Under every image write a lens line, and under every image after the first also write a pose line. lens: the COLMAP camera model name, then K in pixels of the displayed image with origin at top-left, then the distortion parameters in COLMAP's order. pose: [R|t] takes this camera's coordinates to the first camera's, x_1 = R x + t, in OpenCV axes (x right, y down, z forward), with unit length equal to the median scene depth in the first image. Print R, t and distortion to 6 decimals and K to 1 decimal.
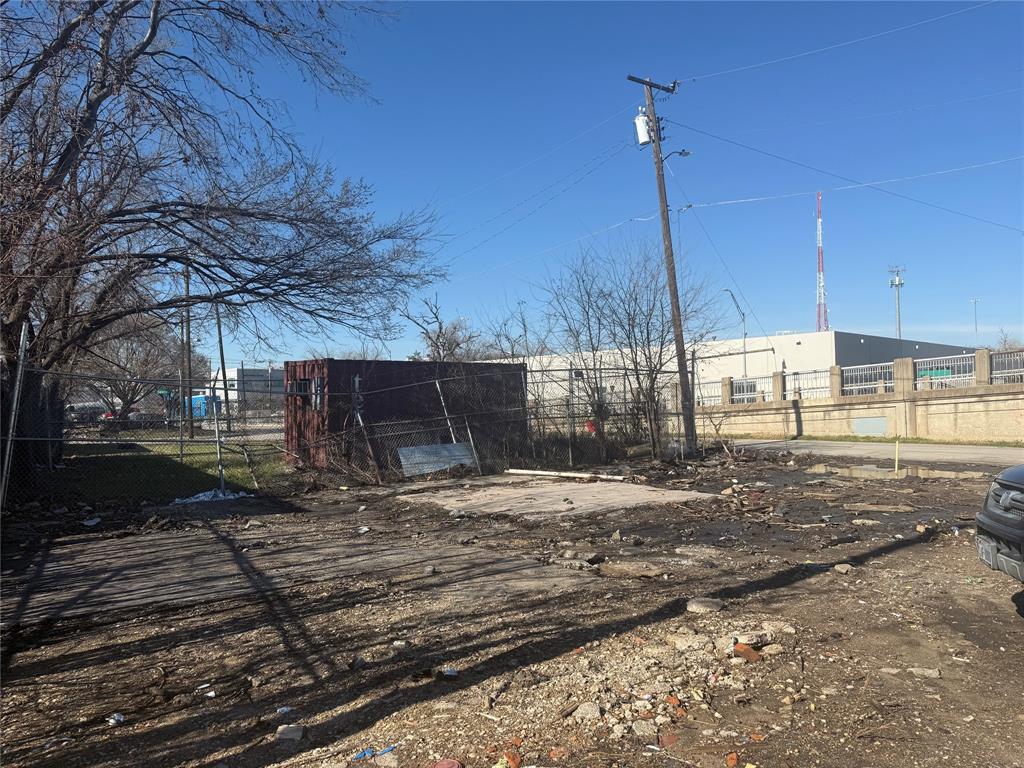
lens RADIAL K [[713.6, 0, 512.0], [0, 713.6, 389.3], [0, 0, 1]] dist [0.086261, -0.111016]
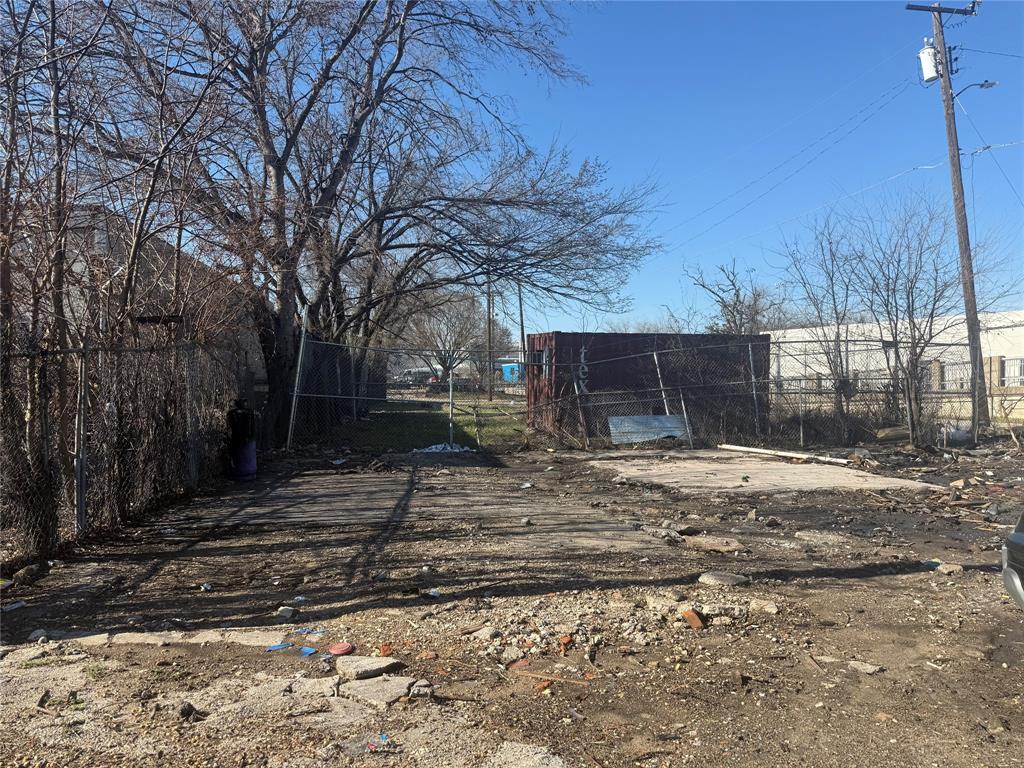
lens RADIAL K [[713.6, 0, 511.5], [0, 713.6, 387.6], [0, 0, 1]] dist [0.086261, -0.111016]
pose [[0.910703, 0.030068, -0.411965, 0.116195], [-0.014100, 0.999029, 0.041747, -0.001890], [0.412820, -0.032210, 0.910243, -0.008990]]
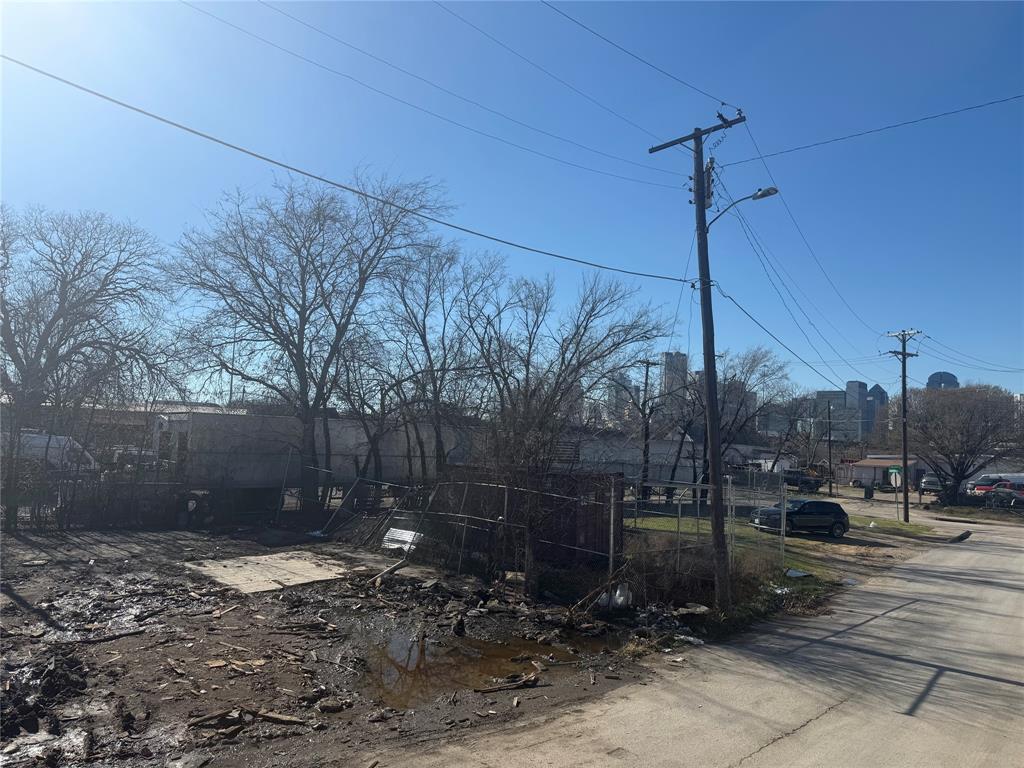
lens RADIAL K [[713.6, 0, 518.7], [0, 713.6, 379.6], [0, 0, 1]] dist [0.086261, -0.111016]
pose [[0.140694, -0.058043, -0.988350, 1.139718], [-0.036670, 0.997290, -0.063788, -0.116328], [0.989374, 0.045218, 0.138185, 0.860855]]
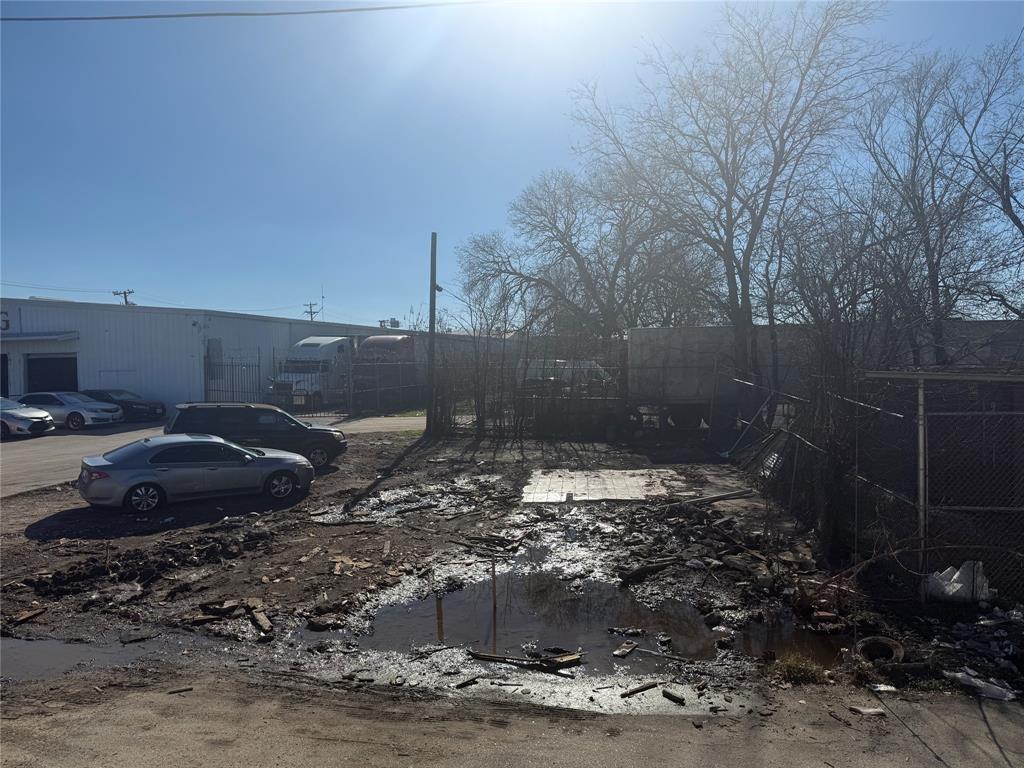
lens RADIAL K [[713.6, 0, 514.1], [0, 713.6, 392.0], [0, 0, 1]] dist [0.086261, -0.111016]
pose [[-0.676087, 0.062961, -0.734127, 0.825459], [0.033552, 0.997940, 0.054686, -0.077439], [0.736058, 0.012341, -0.676806, 1.229325]]
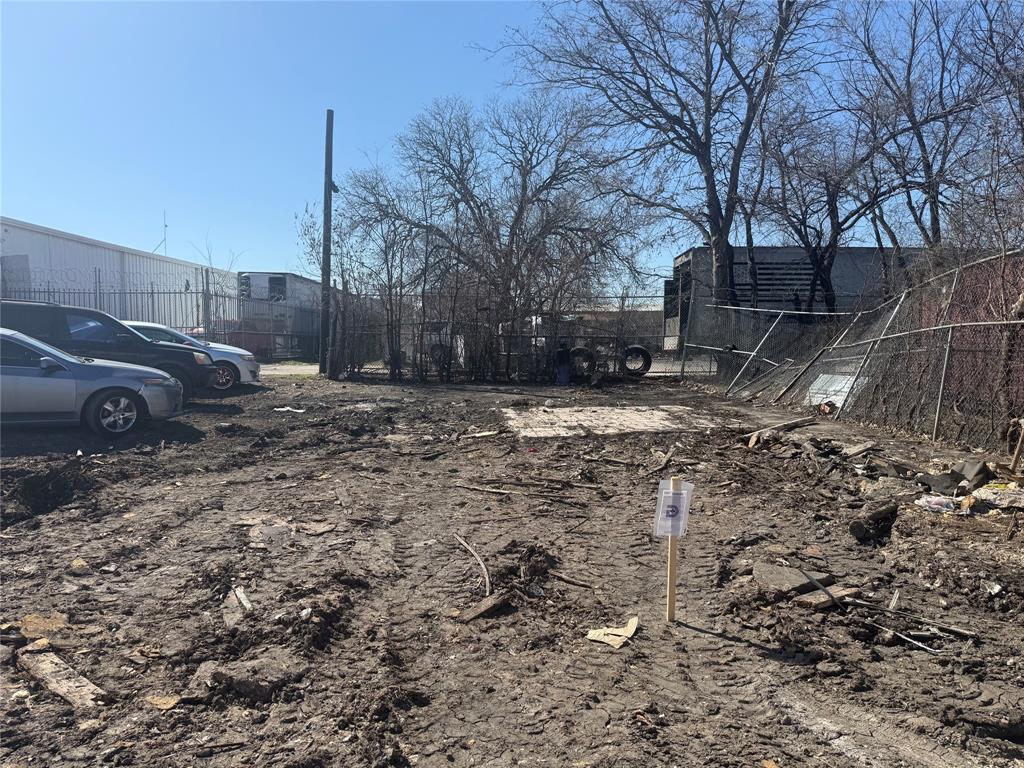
lens RADIAL K [[713.6, 0, 512.4], [0, 713.6, 396.1], [0, 0, 1]] dist [0.086261, -0.111016]
pose [[-0.521888, 0.080734, -0.849185, 0.672705], [0.016780, 0.996290, 0.084407, 0.021562], [0.852849, 0.029802, -0.521307, 0.943516]]
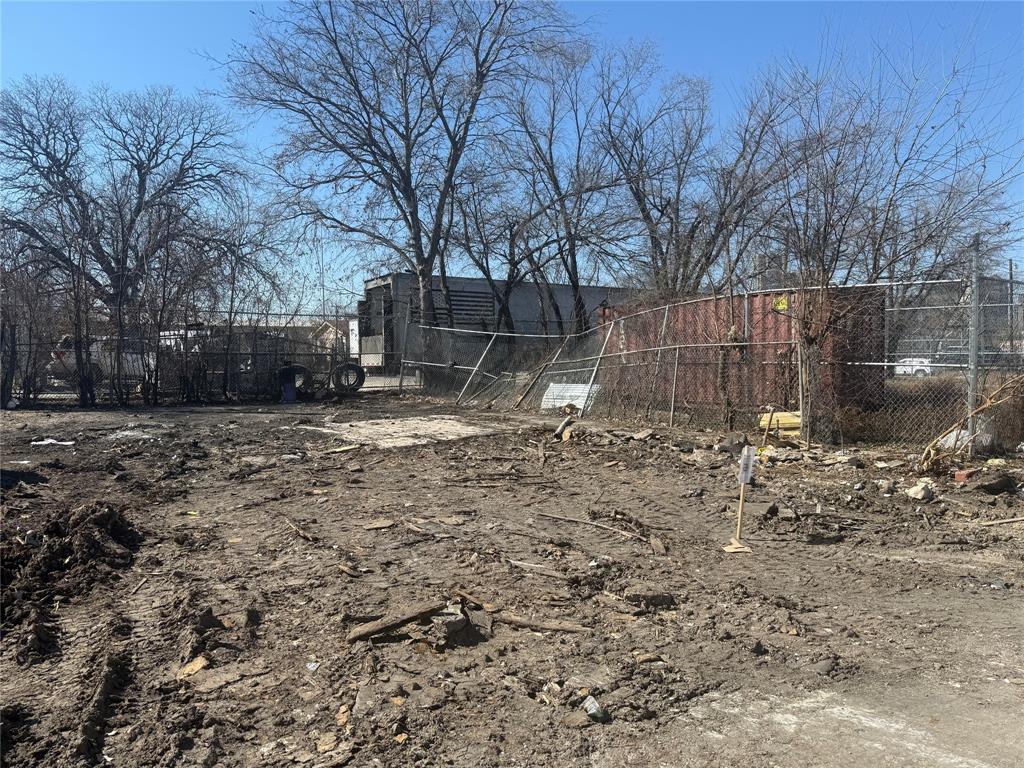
lens RADIAL K [[713.6, 0, 512.1], [0, 713.6, 391.0], [0, 0, 1]] dist [0.086261, -0.111016]
pose [[0.016593, 0.064838, -0.997758, 0.801294], [0.018376, 0.997707, 0.065140, 0.015006], [0.999693, -0.019416, 0.015363, 0.760169]]
